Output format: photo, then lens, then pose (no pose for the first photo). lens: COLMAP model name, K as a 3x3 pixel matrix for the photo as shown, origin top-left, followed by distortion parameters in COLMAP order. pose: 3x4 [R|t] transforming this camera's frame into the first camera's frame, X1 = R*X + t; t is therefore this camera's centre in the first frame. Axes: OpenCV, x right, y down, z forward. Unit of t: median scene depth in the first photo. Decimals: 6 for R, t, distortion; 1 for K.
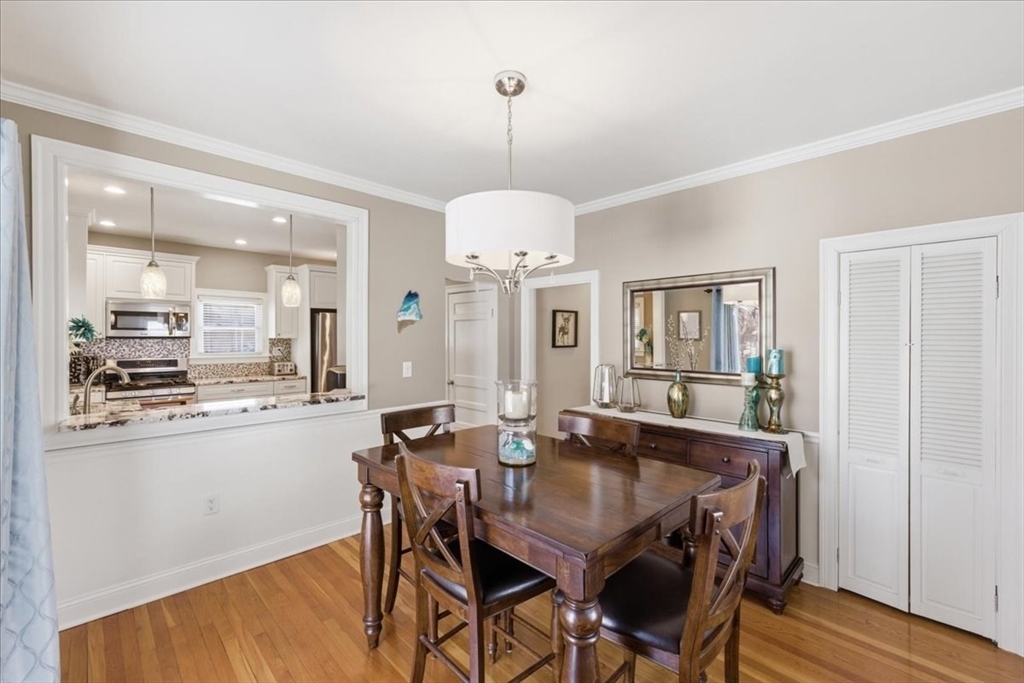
lens RADIAL K [[430.5, 0, 508.2], [0, 430.5, 336.6], [0, 0, 1]] dist [-0.000727, 0.000005]
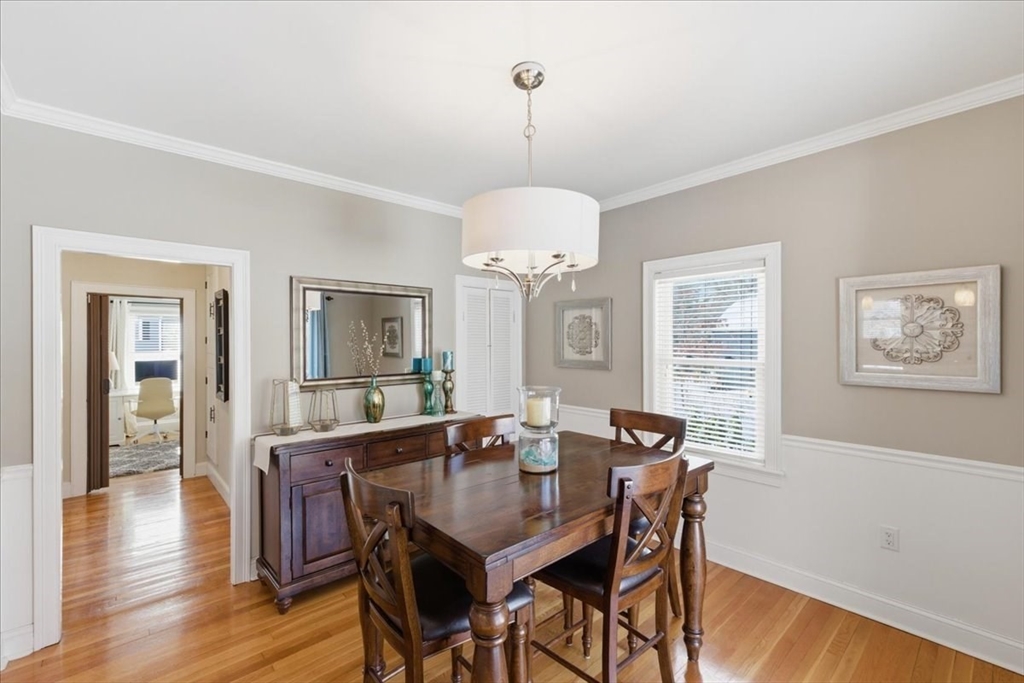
lens RADIAL K [[435.0, 0, 506.6], [0, 435.0, 342.4], [0, 0, 1]] dist [0.002751, 0.000238]
pose [[0.049425, -0.009843, 0.998729, -0.678064], [0.003398, 0.999947, 0.009686, -0.010135], [-0.998772, 0.002914, 0.049456, 0.699801]]
